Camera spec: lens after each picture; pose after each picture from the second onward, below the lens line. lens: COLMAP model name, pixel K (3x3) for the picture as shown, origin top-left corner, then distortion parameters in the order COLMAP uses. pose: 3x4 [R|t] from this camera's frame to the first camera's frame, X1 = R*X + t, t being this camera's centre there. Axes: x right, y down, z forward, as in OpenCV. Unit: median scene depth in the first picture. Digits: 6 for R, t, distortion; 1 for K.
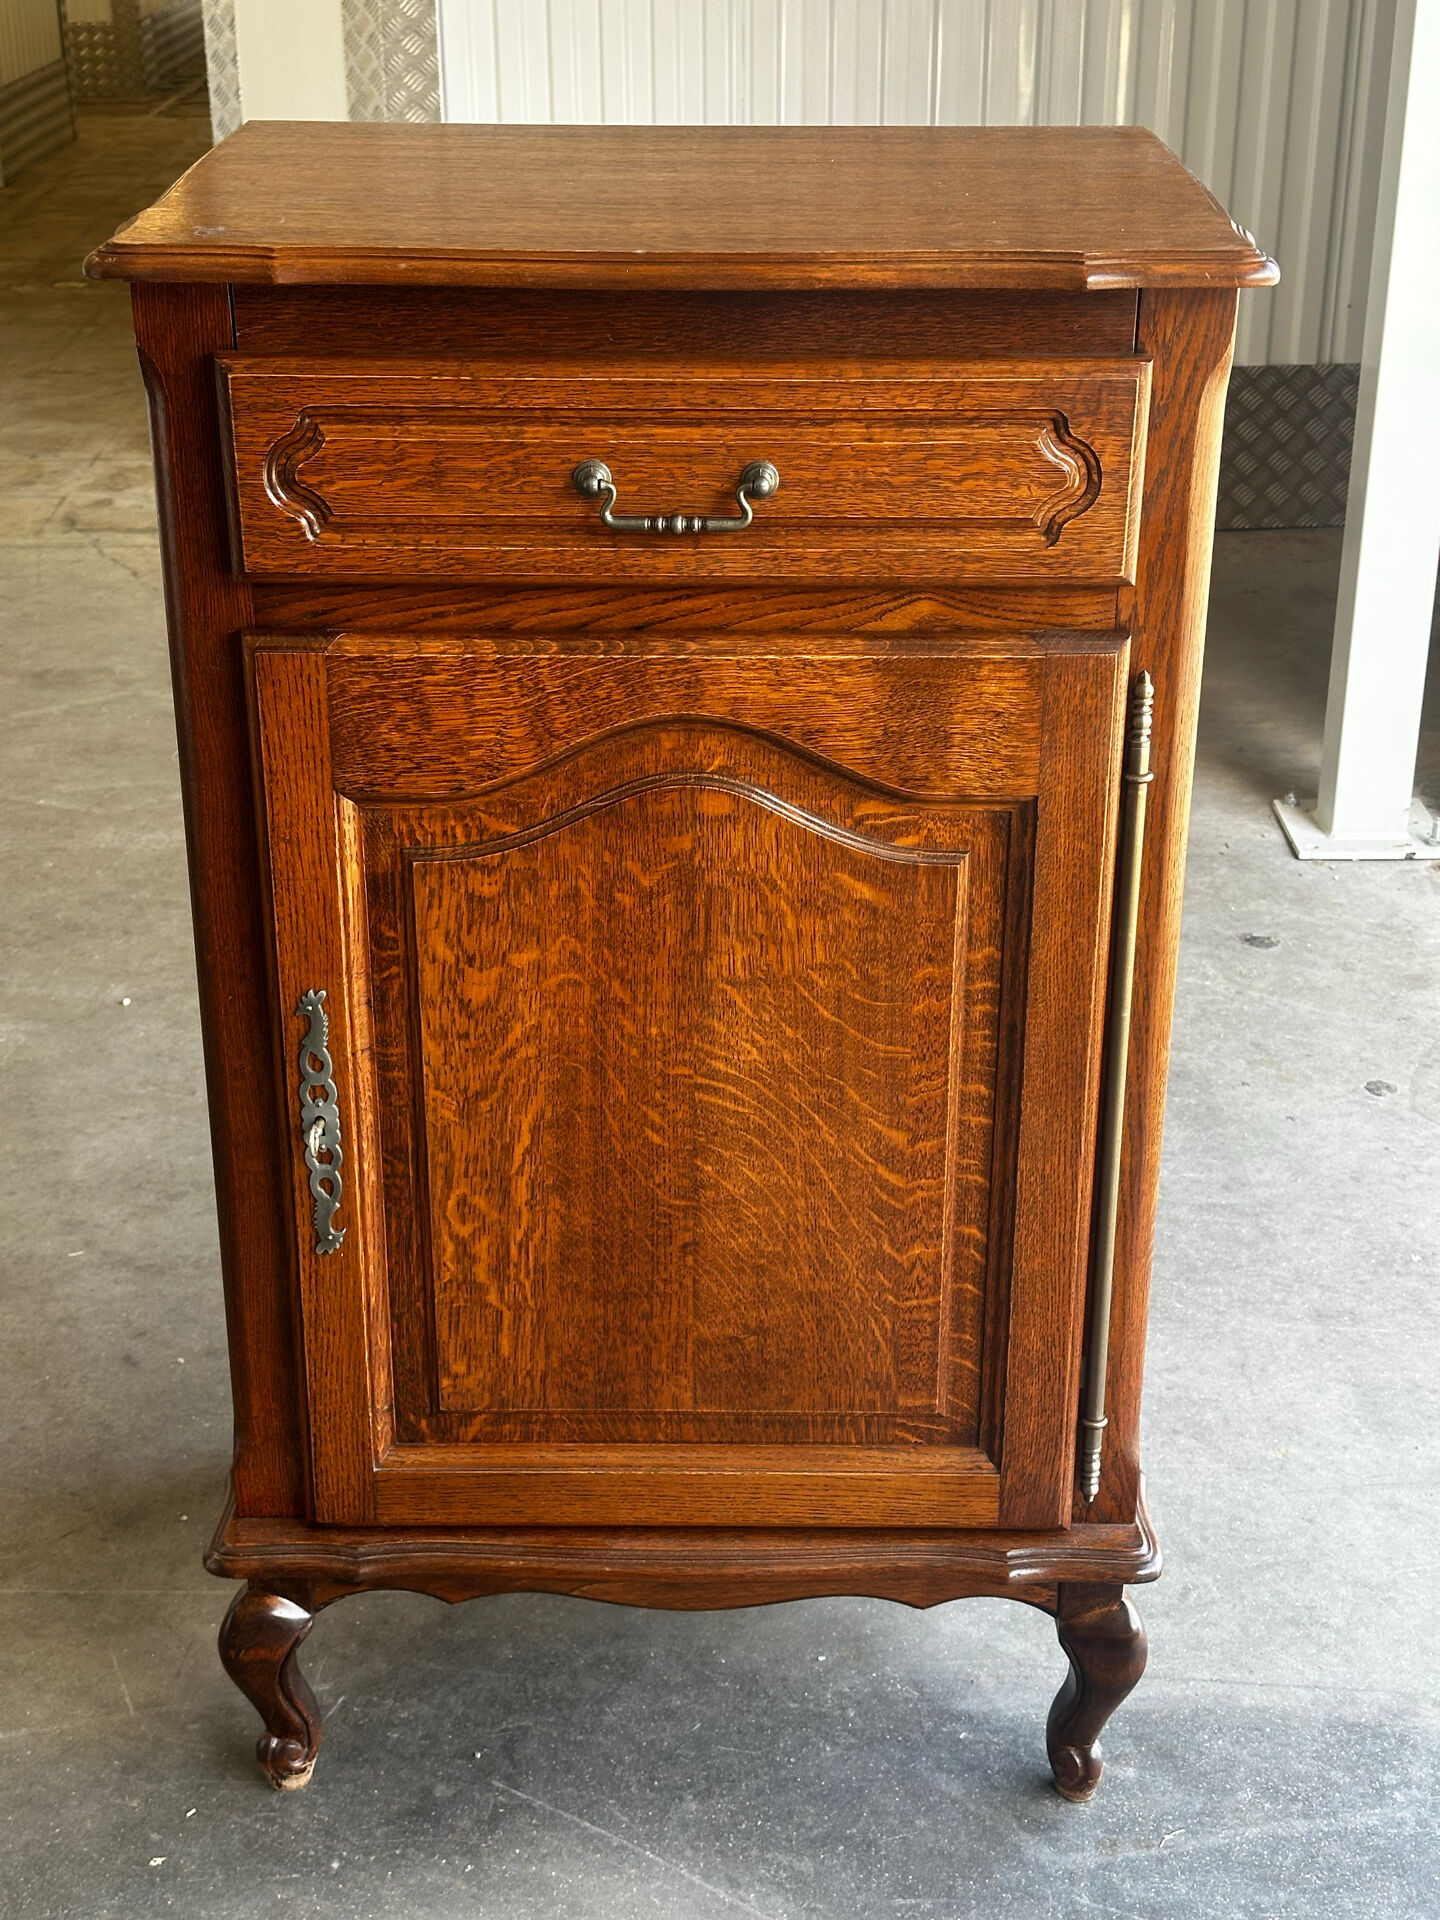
lens RADIAL K [[2703.7, 0, 722.0], [0, 2703.7, 965.8], [0, 0, 1]] dist [0.165806, -0.309691]
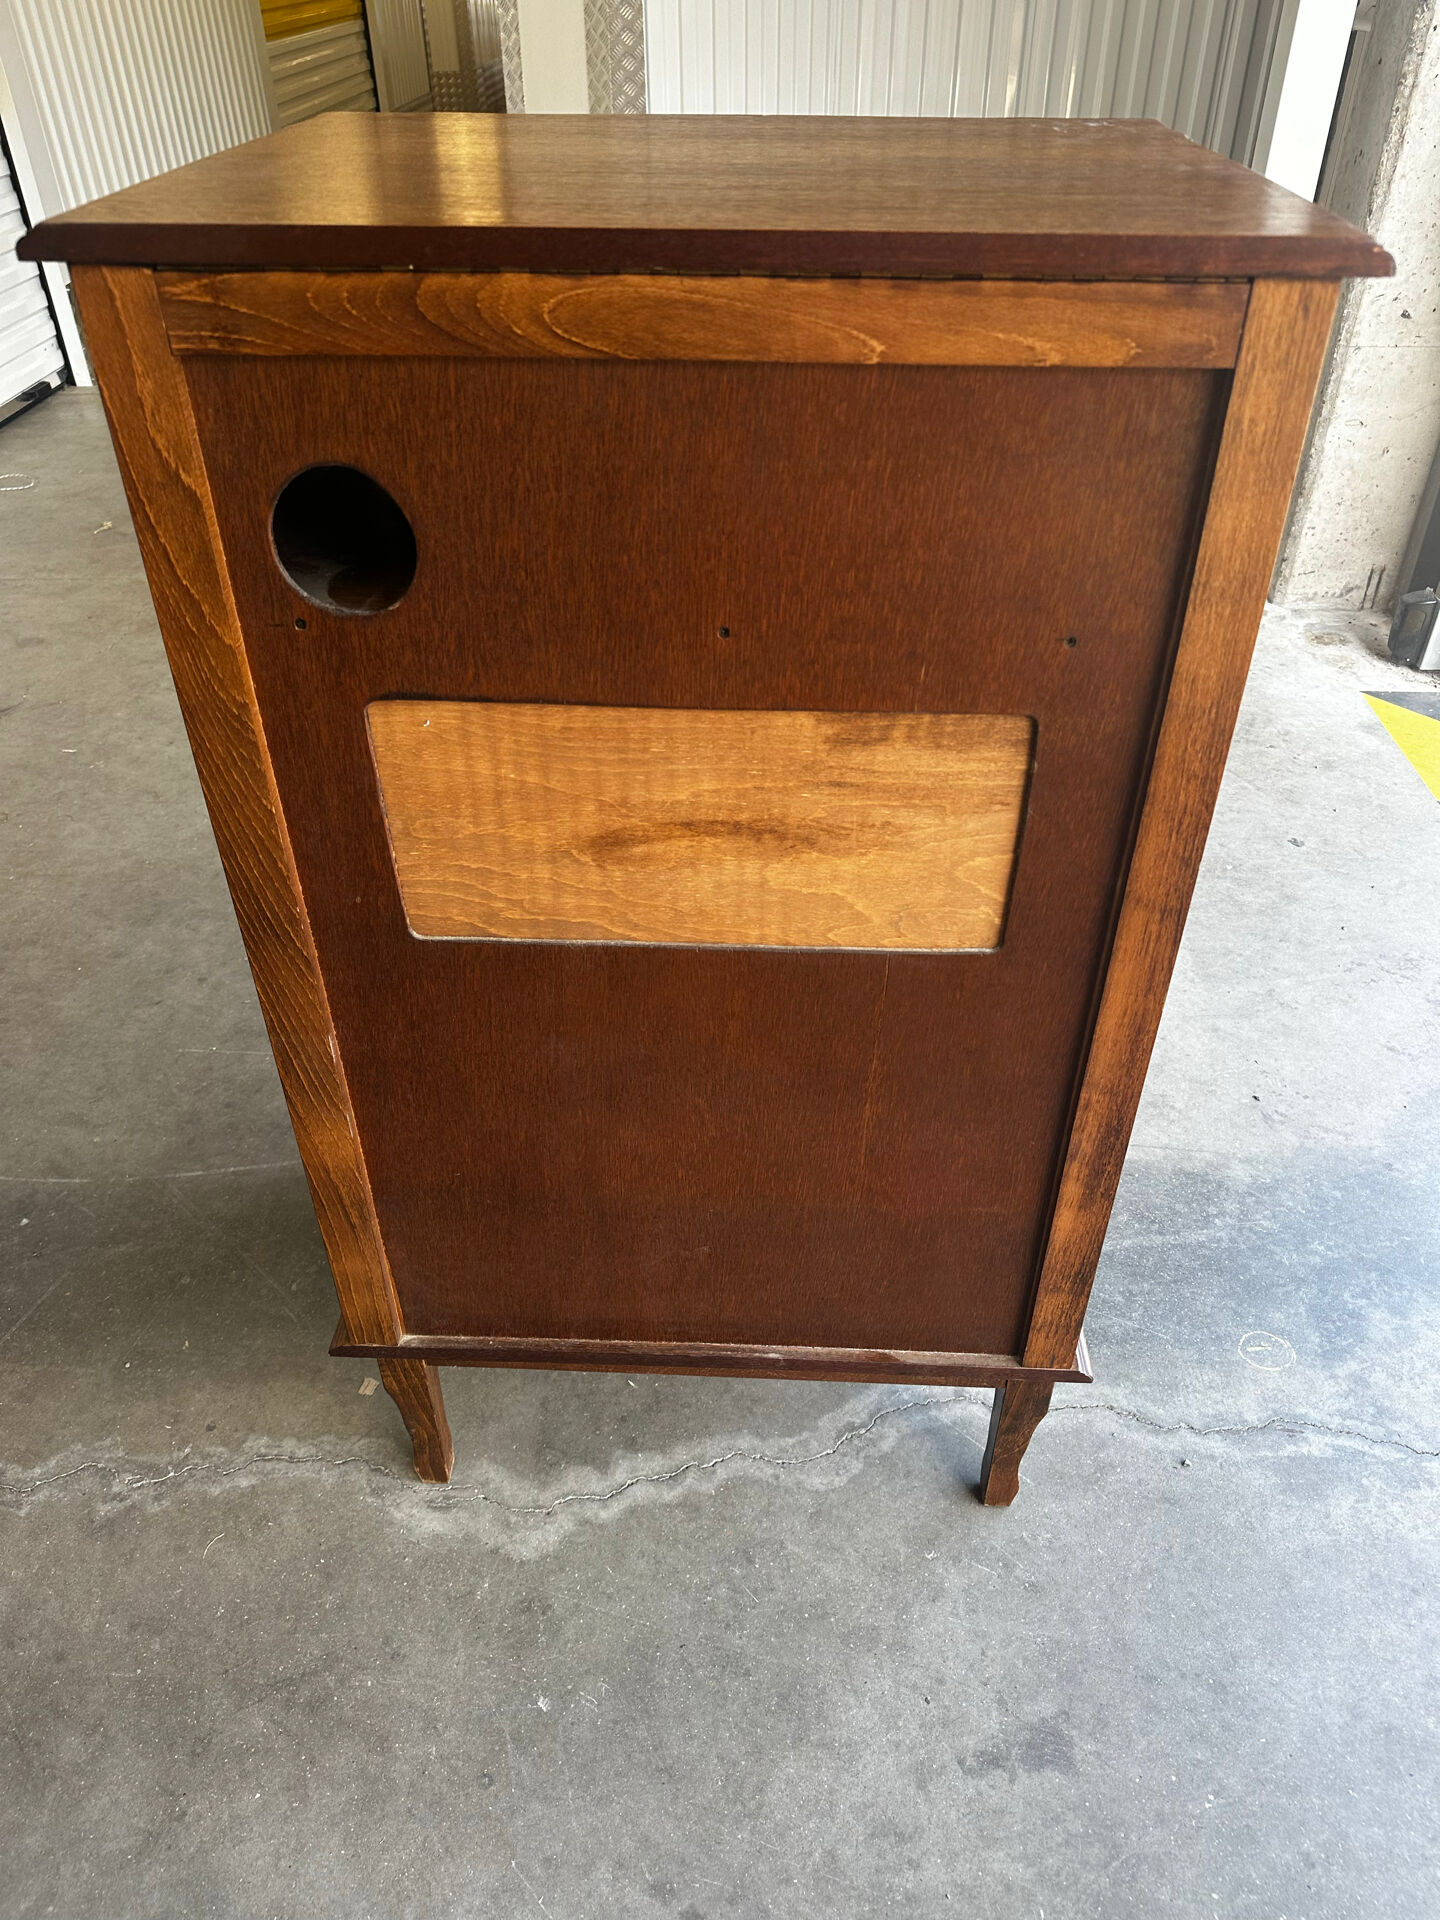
lens RADIAL K [[1369.3, 0, 729.1], [0, 1369.3, 960.1], [0, 0, 1]] dist [-0.000611, -0.010071]
pose [[0.998819, 0.030094, -0.038150, -0.018570], [-0.020257, 0.971536, 0.236025, -0.036765], [0.044167, -0.234973, 0.970998, 0.242291]]
